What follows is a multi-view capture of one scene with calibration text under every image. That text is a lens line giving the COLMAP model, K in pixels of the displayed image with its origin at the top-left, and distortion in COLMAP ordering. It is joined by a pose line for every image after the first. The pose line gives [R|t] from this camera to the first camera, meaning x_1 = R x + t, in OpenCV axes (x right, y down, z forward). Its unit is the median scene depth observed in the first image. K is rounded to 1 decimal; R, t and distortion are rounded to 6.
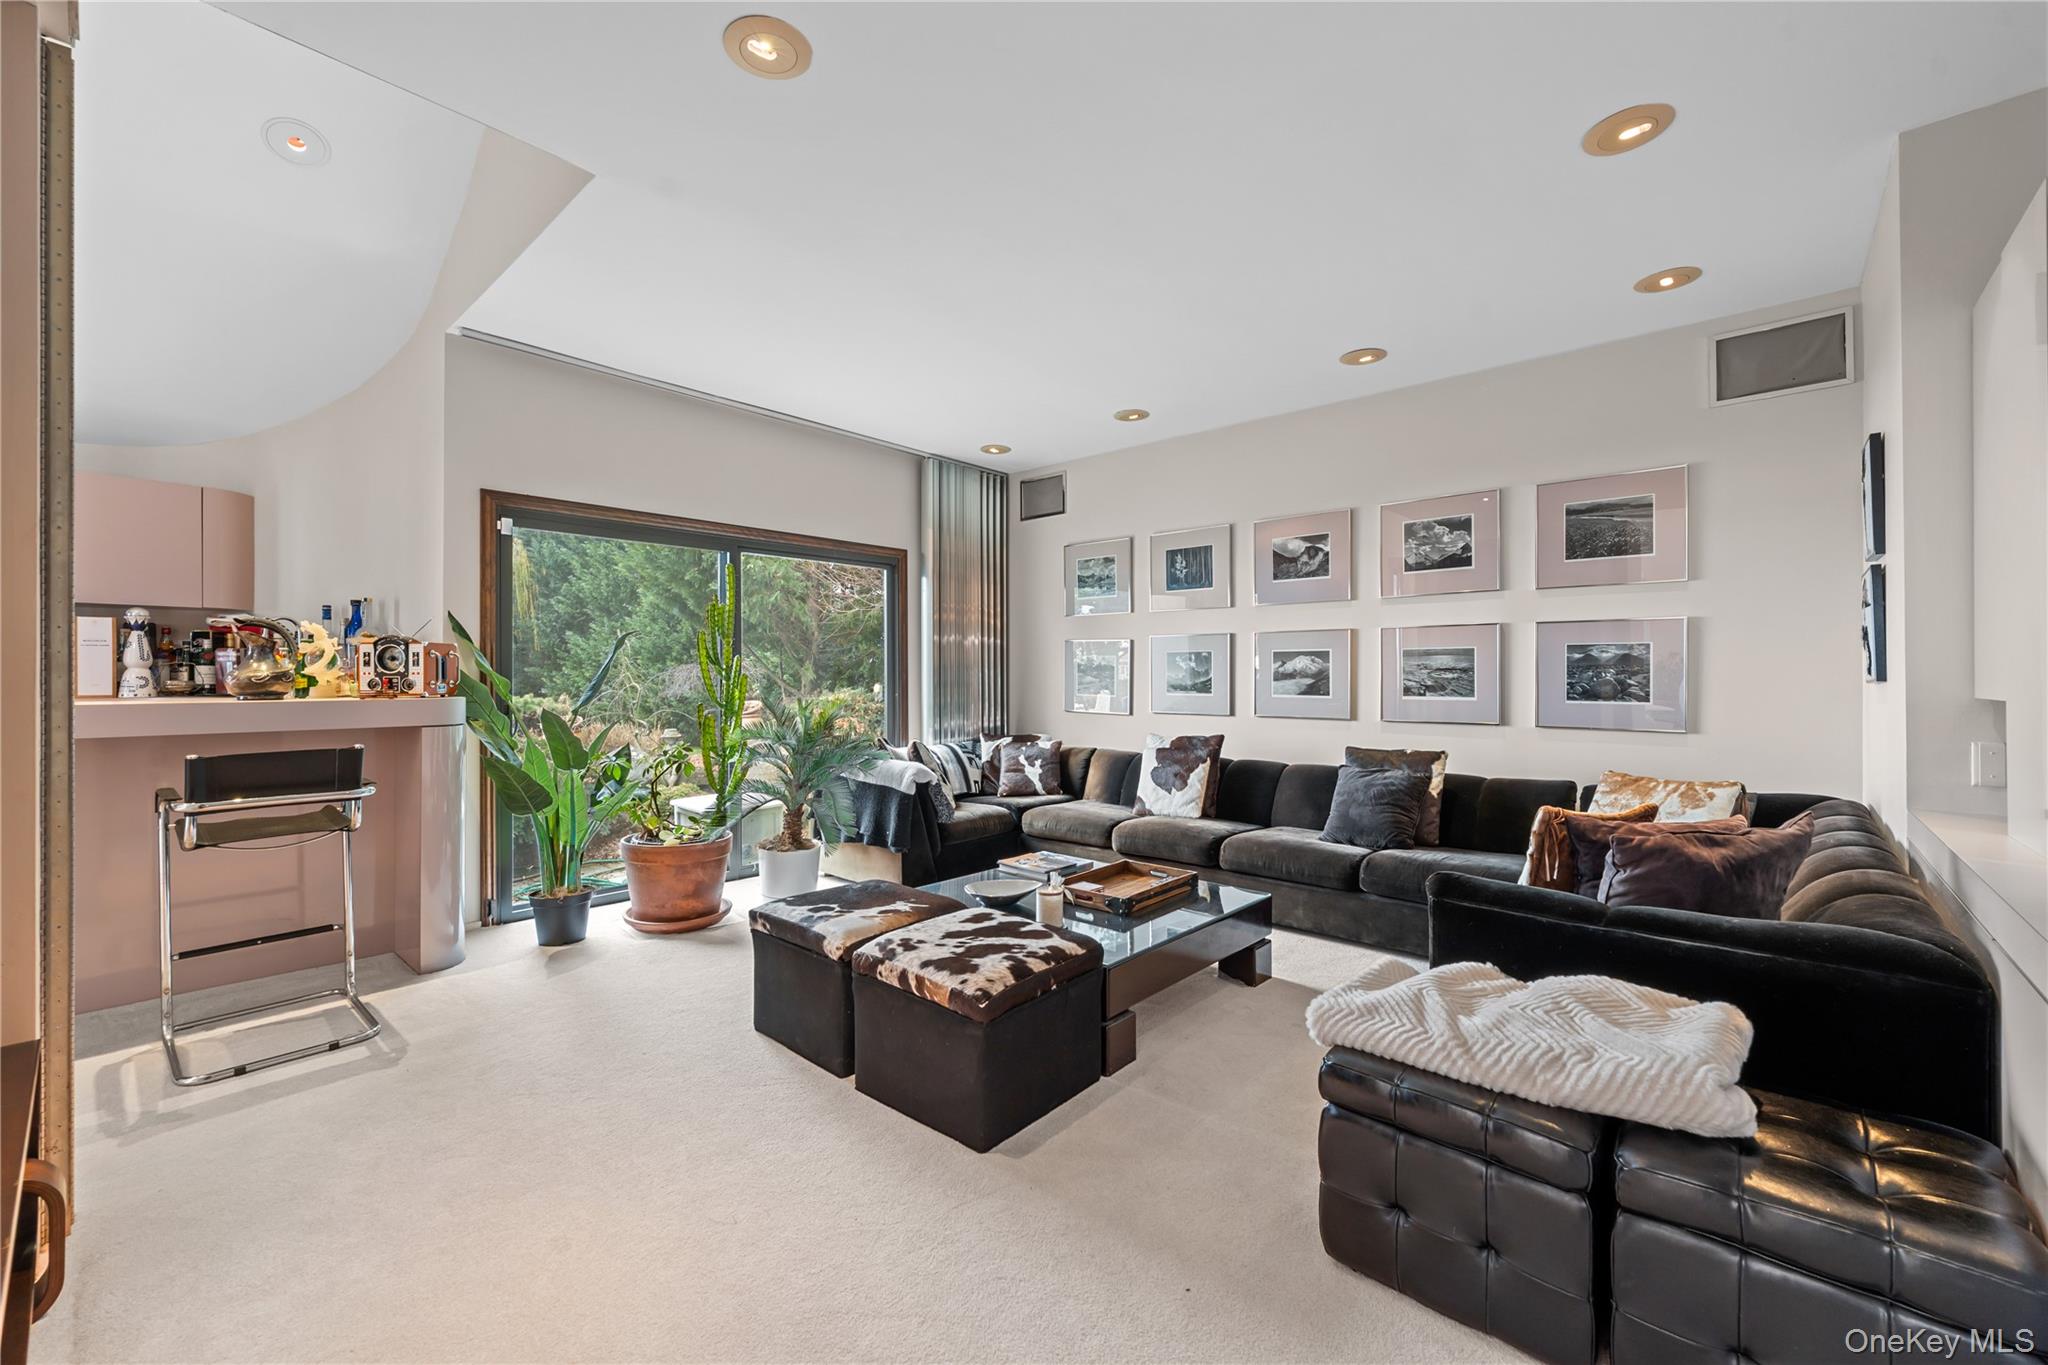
lens RADIAL K [[825.8, 0, 1022.7], [0, 825.8, 672.3], [0, 0, 1]] dist [0.000284, -0.000124]
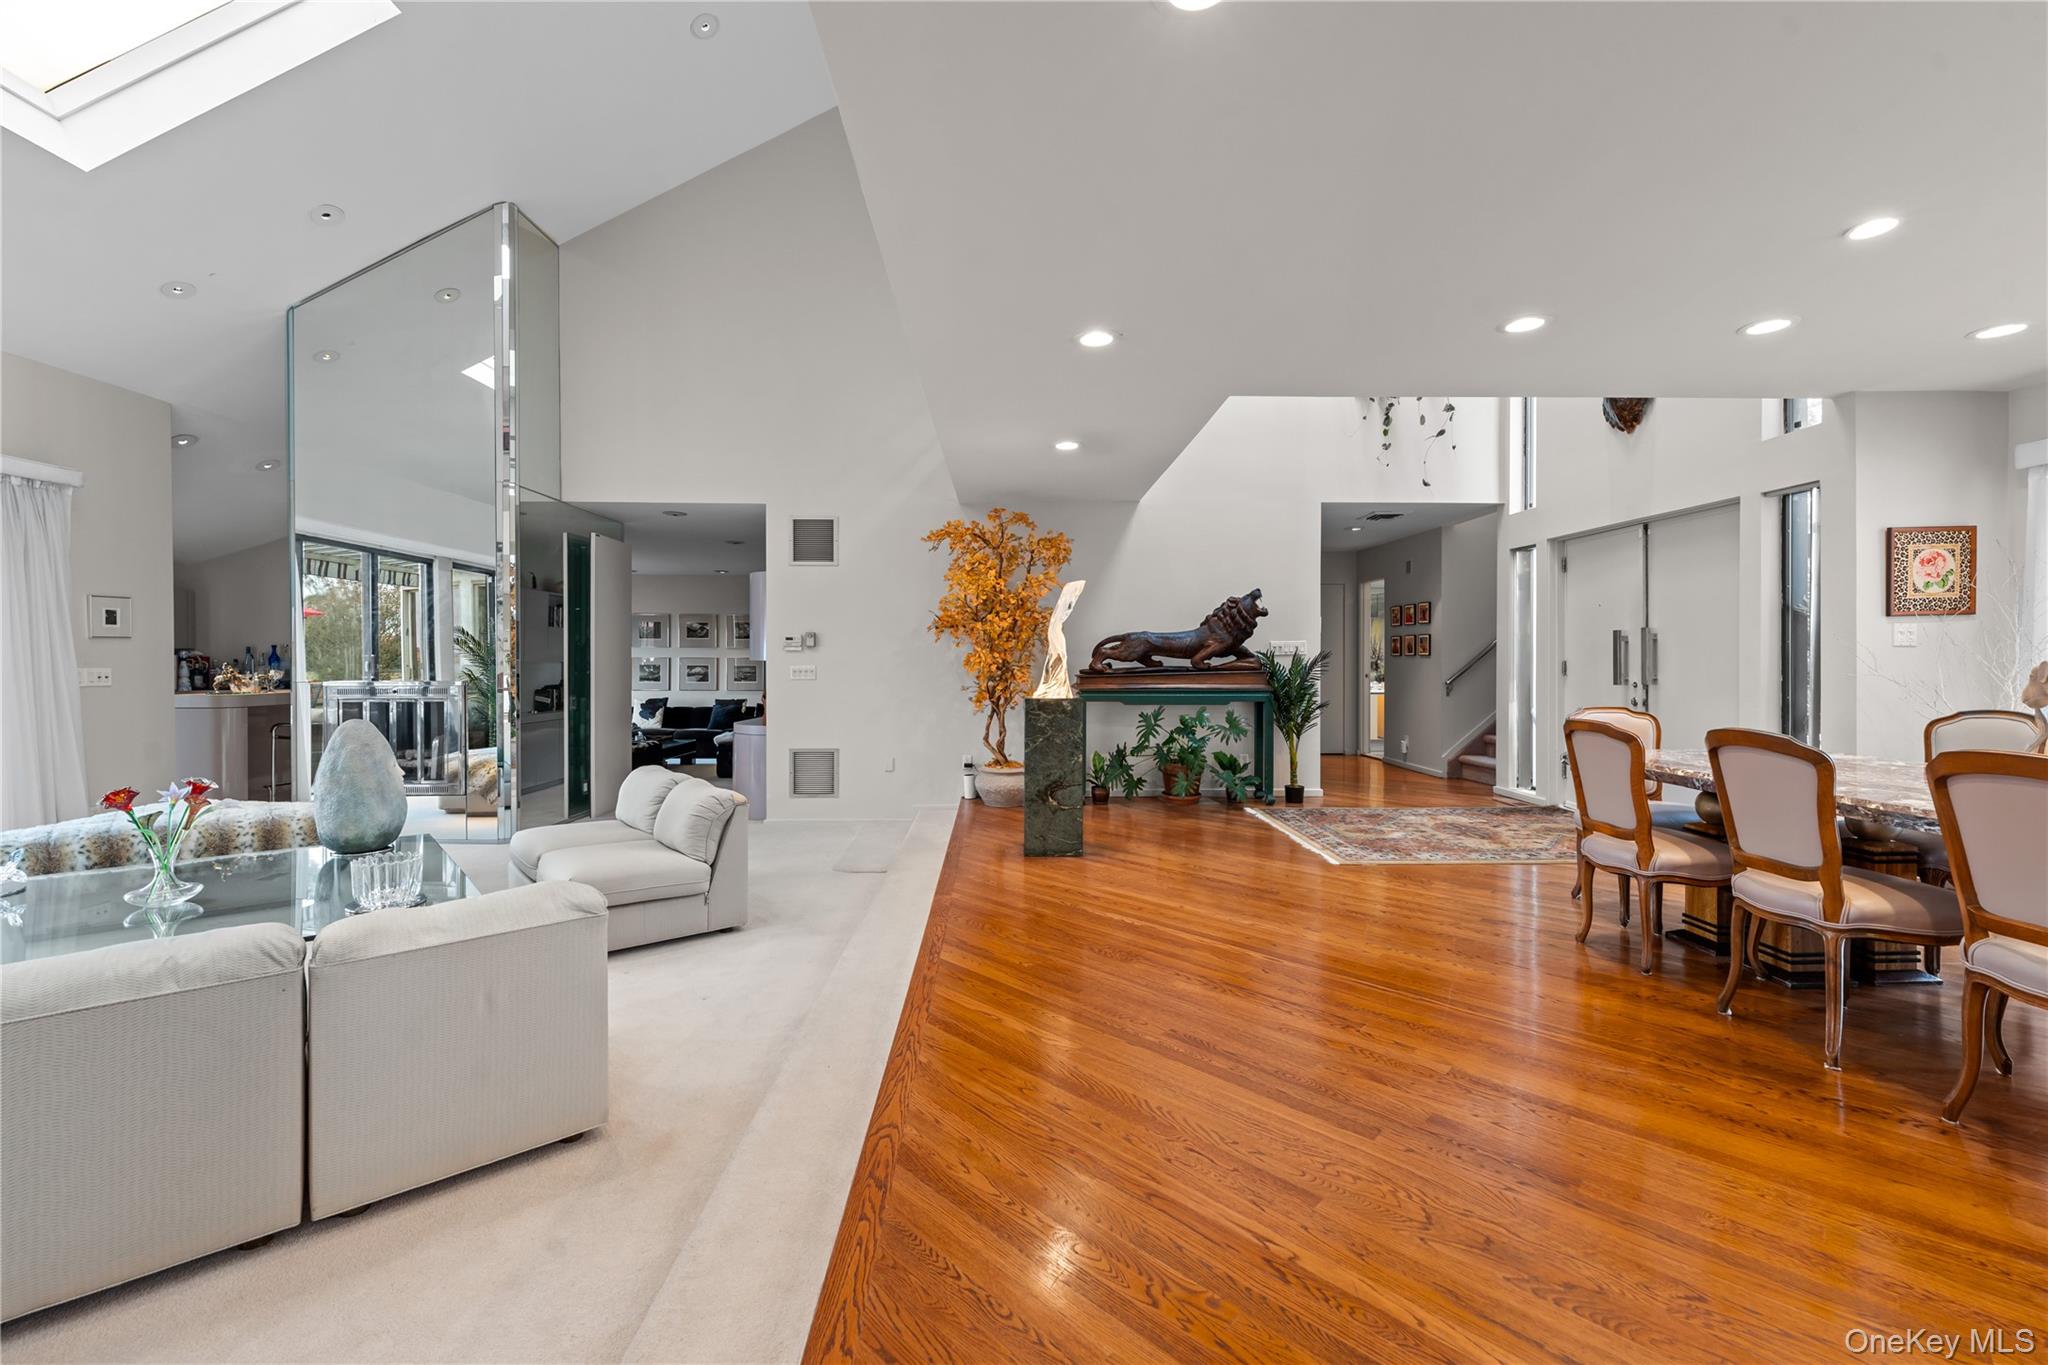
lens RADIAL K [[822.6, 0, 1023.4], [0, 822.6, 663.7], [0, 0, 1]] dist [-0.002691, -0.000683]
pose [[0.725493, -0.000032, 0.688229, -0.835286], [-0.004983, 0.999974, 0.005300, -0.057808], [-0.688211, -0.007274, 0.725474, -1.894592]]
